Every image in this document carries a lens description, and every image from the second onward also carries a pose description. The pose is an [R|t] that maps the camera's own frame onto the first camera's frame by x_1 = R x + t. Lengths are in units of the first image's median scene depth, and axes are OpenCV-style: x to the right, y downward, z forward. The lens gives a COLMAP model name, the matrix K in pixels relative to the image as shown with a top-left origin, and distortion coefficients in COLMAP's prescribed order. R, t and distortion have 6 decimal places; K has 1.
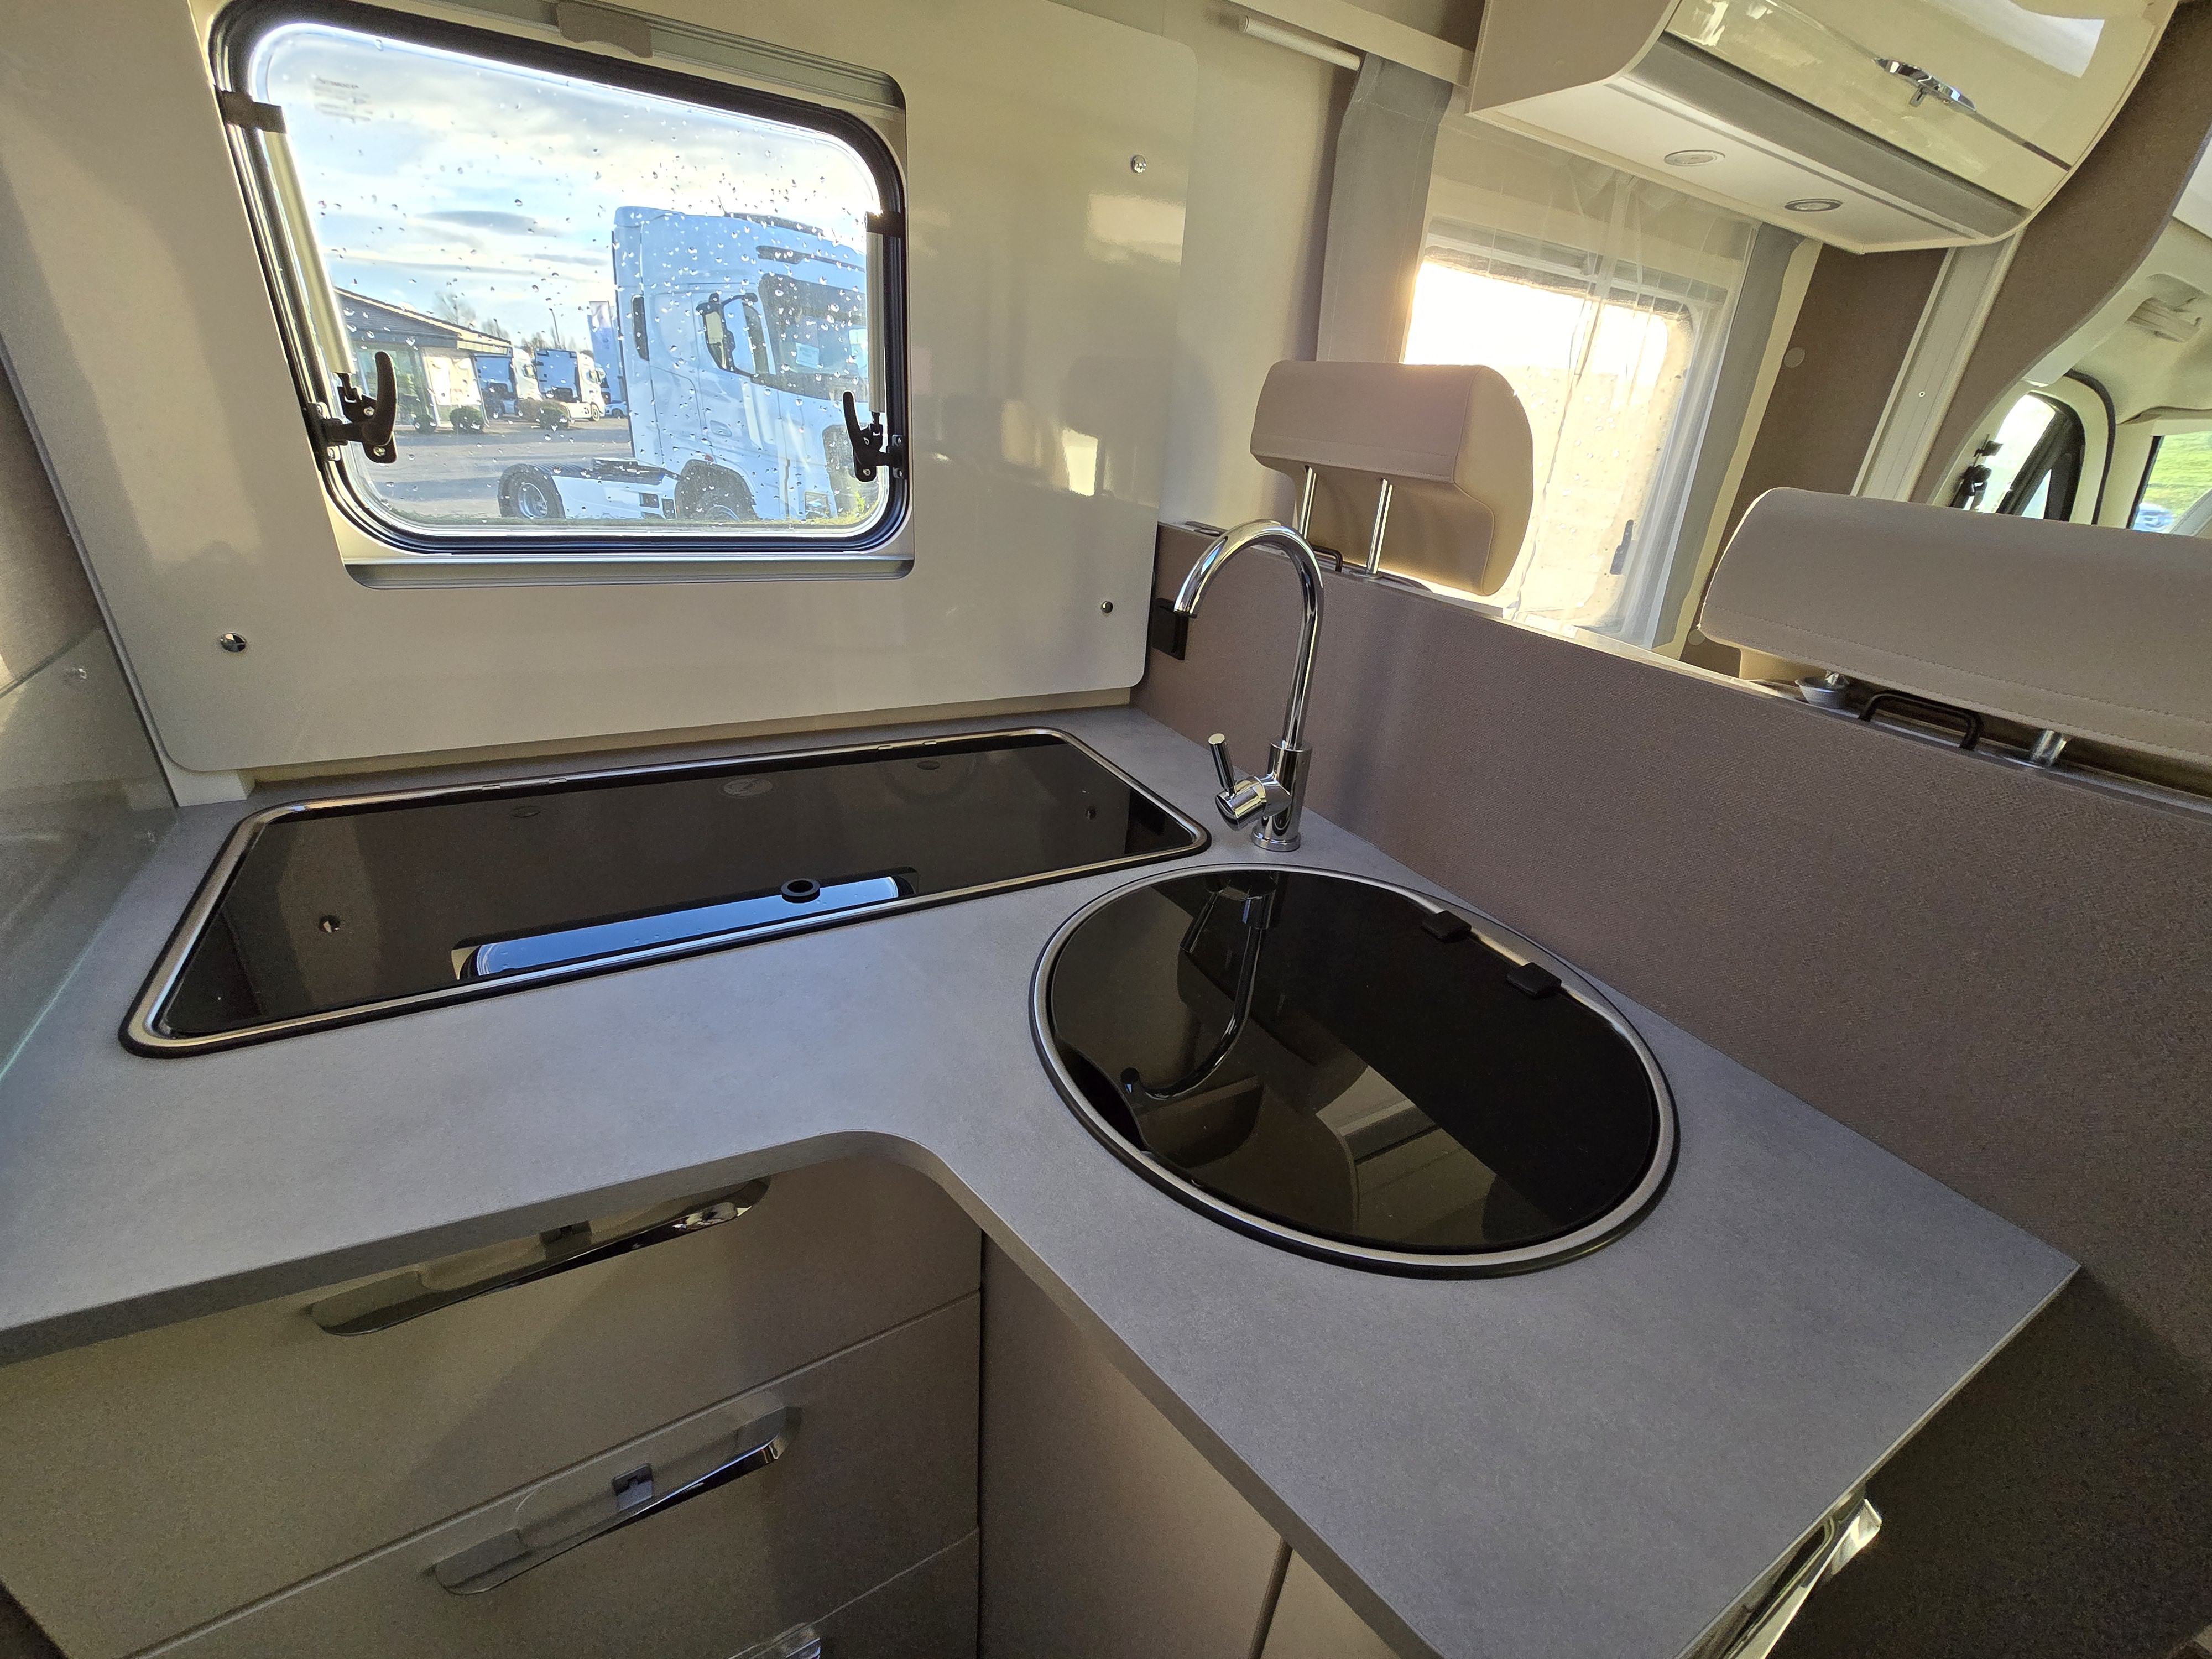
lens RADIAL K [[906.0, 0, 1129.9], [0, 906.0, 830.5], [0, 0, 1]] dist [0.002285, 0.000070]
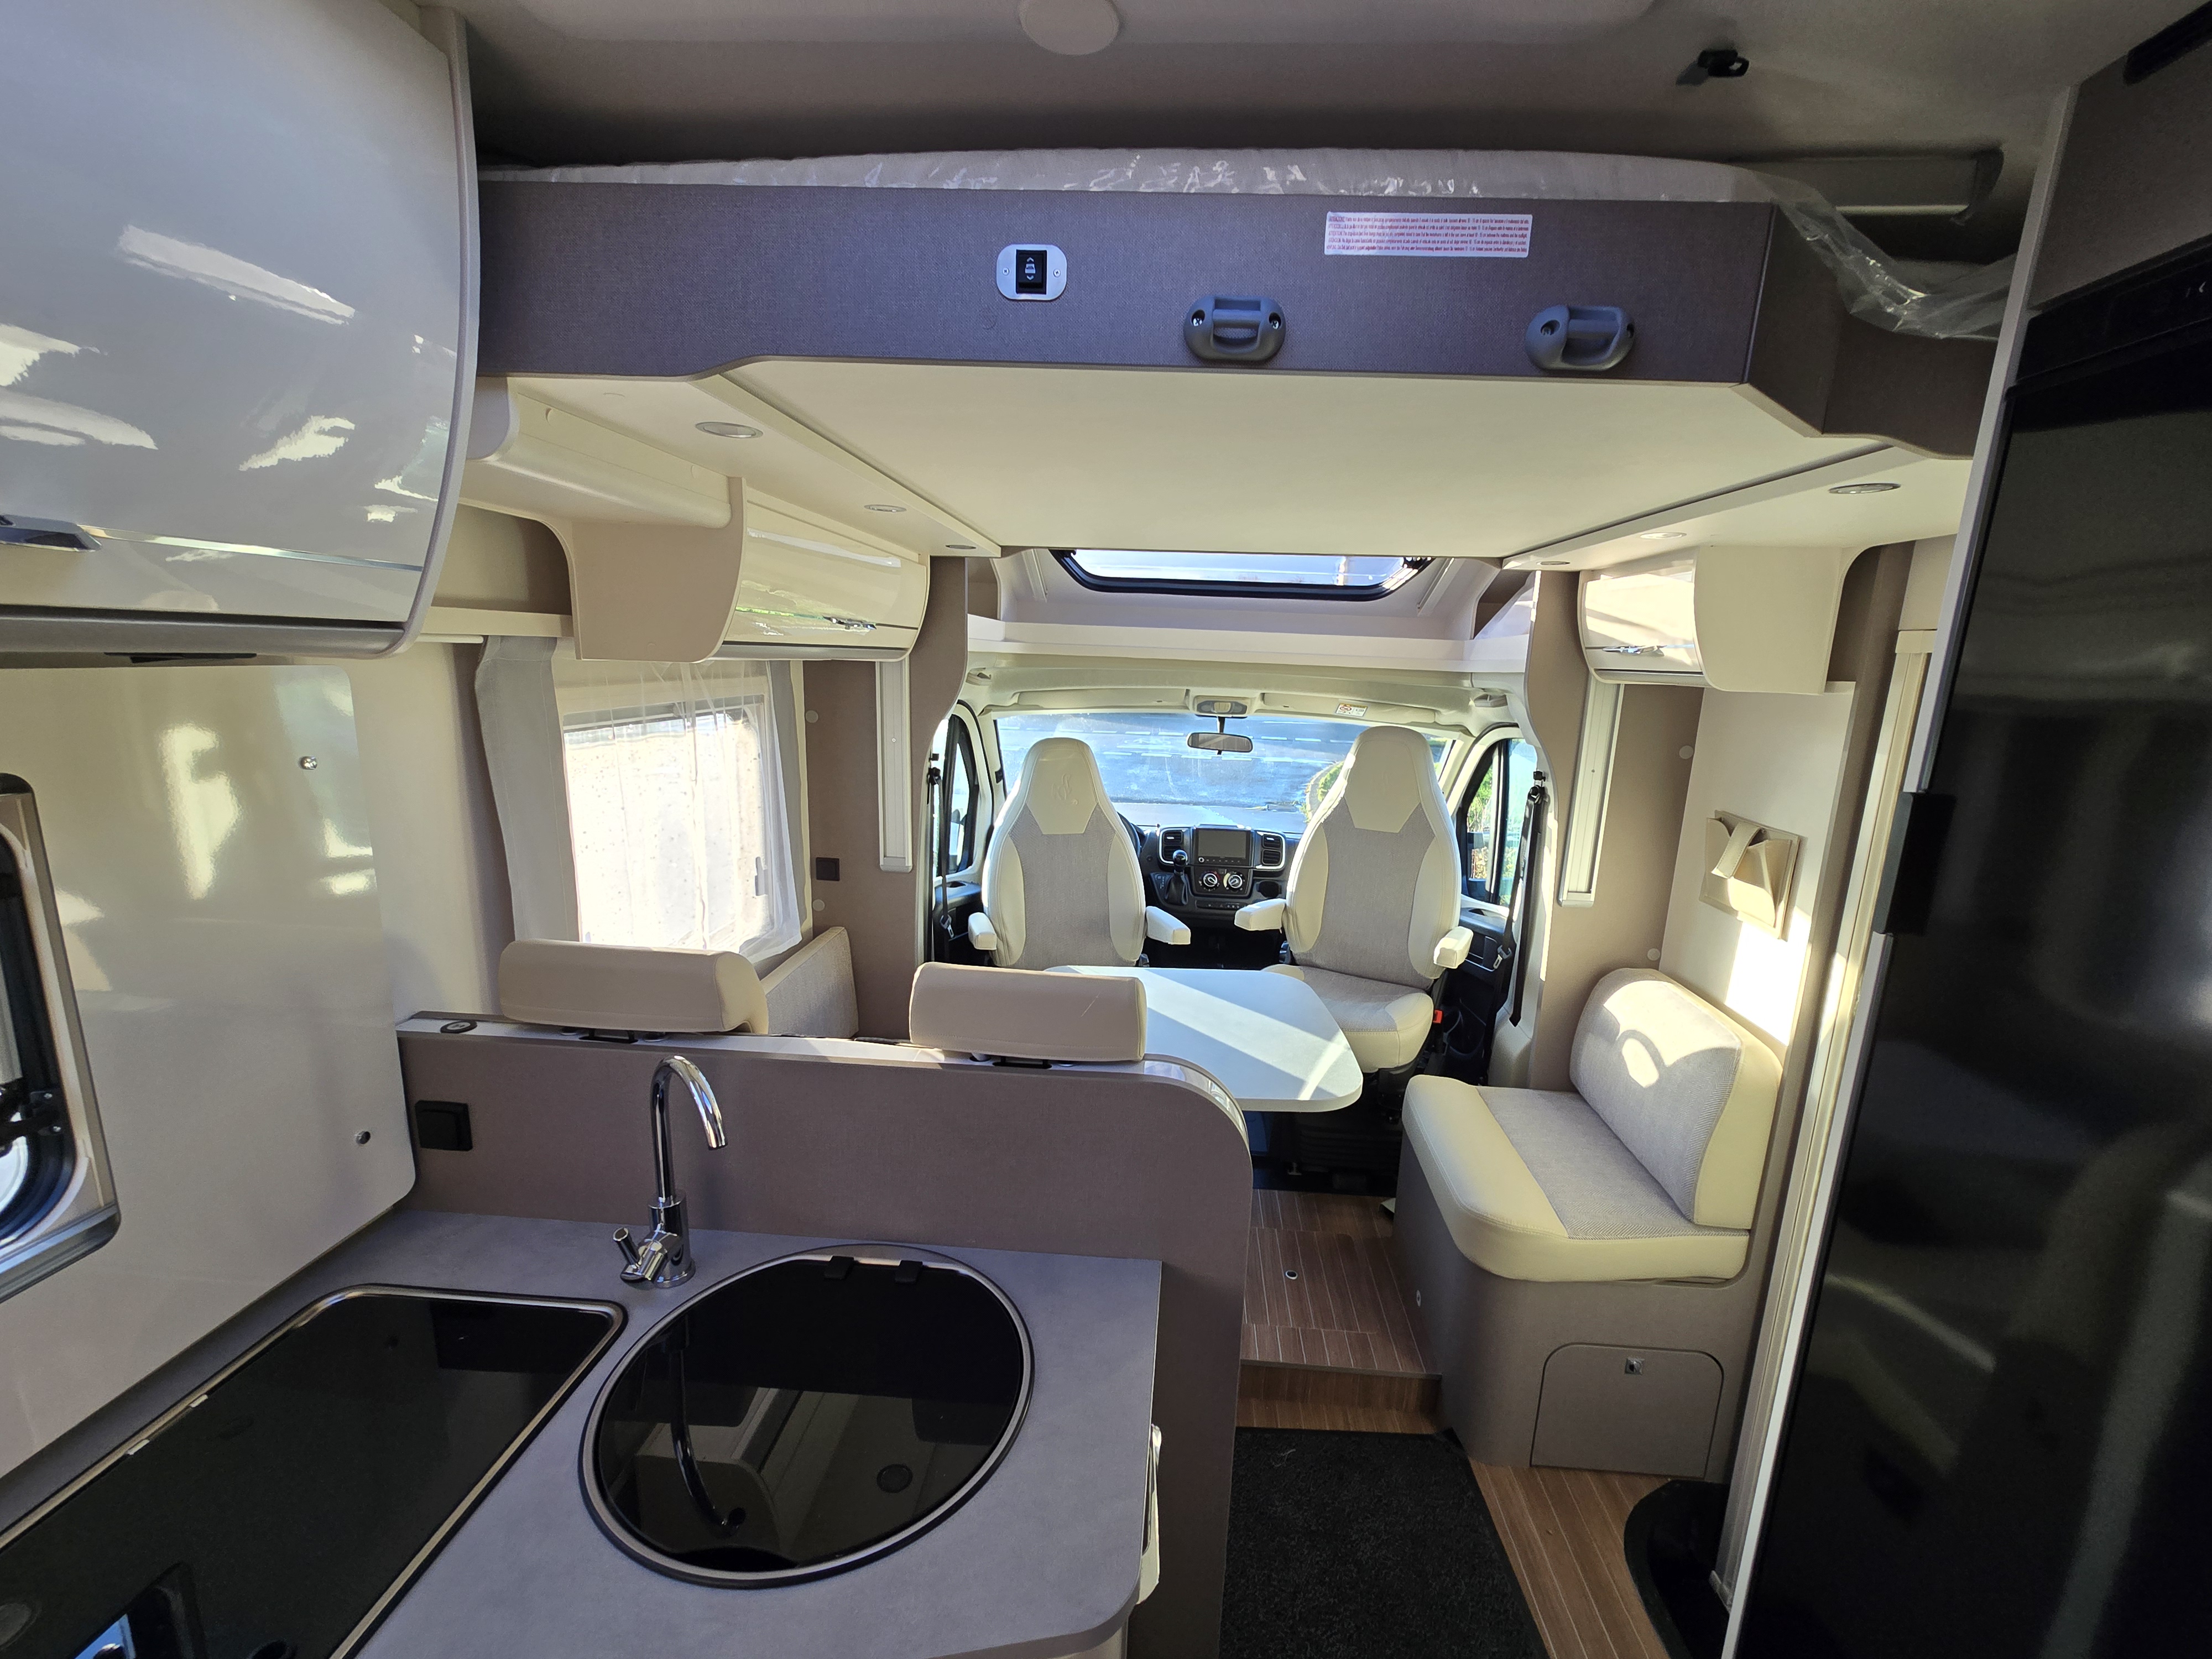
lens RADIAL K [[905.2, 0, 1130.3], [0, 905.2, 833.2], [0, 0, 1]] dist [-0.000499, 0.001182]
pose [[0.557819, -0.220435, 0.800154, -0.264206], [0.364381, 0.931246, 0.002525, -0.249171], [-0.745697, 0.290153, 0.599790, -0.279111]]
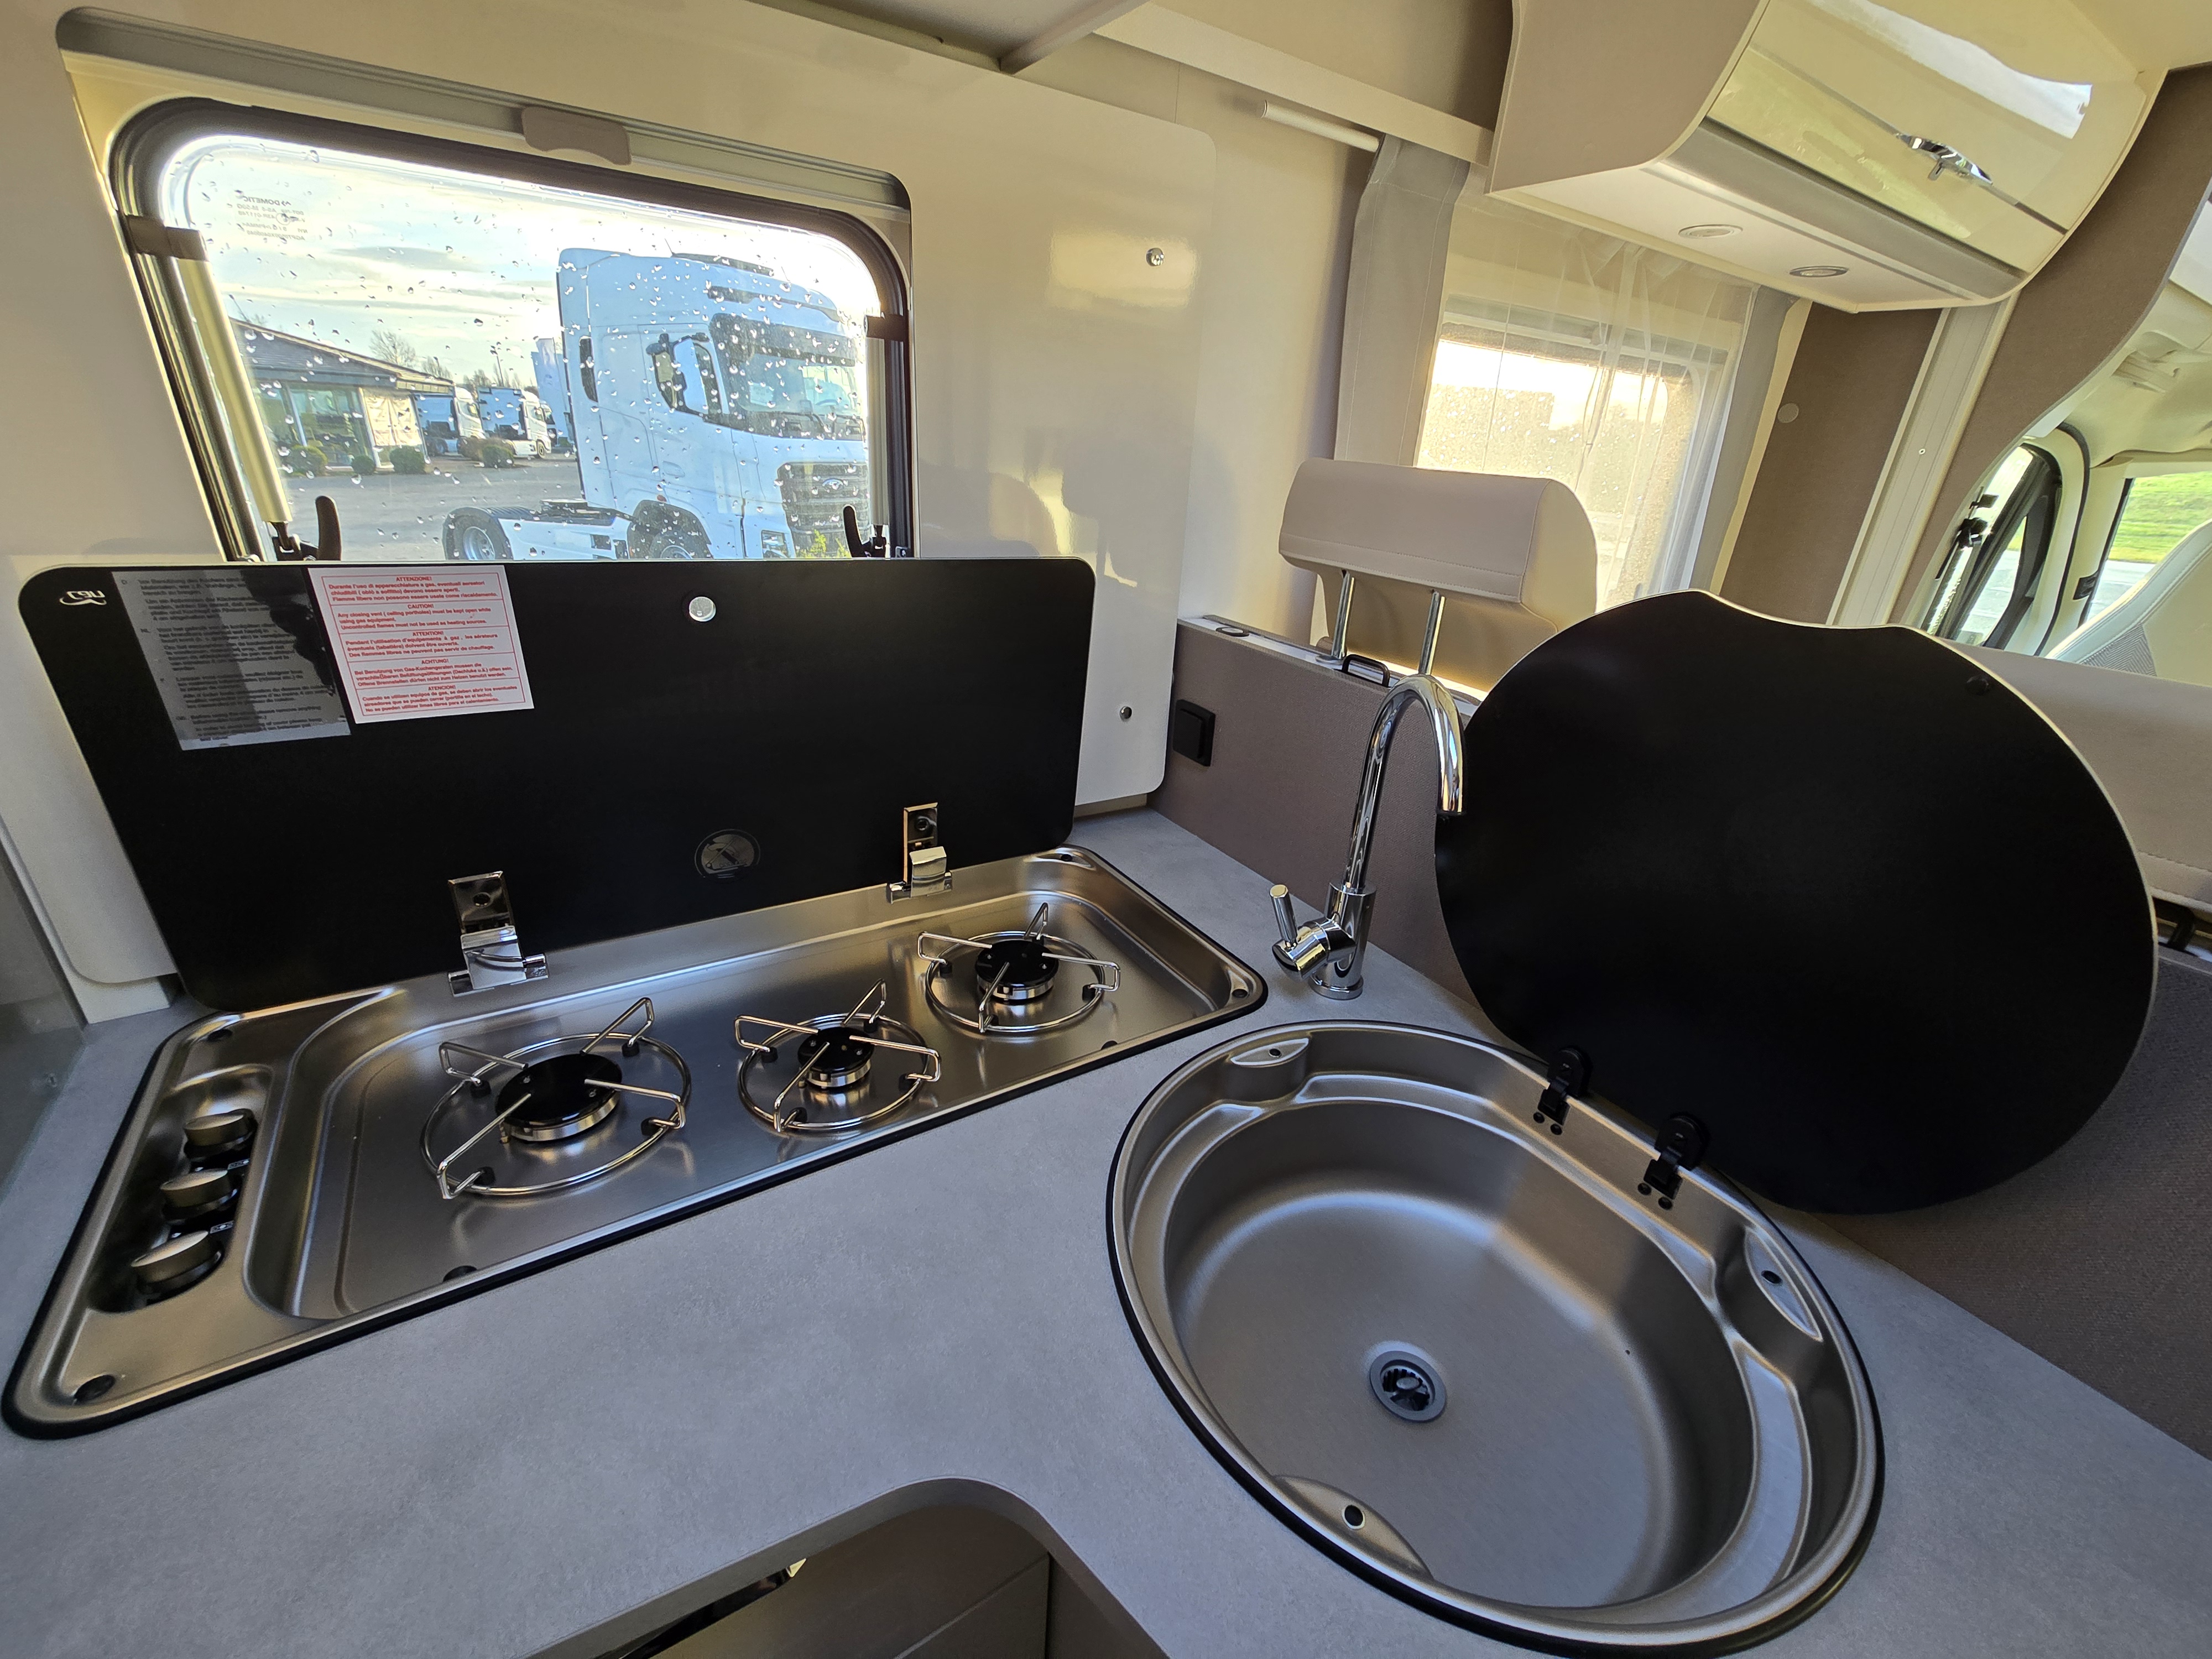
lens RADIAL K [[905.2, 0, 1130.3], [0, 905.2, 833.2], [0, 0, 1]] dist [-0.000499, 0.001182]
pose [[0.998687, -0.035189, 0.037236, -0.058987], [0.035947, 0.999156, -0.019889, -0.102402], [-0.036505, 0.021202, 0.999109, 0.068984]]
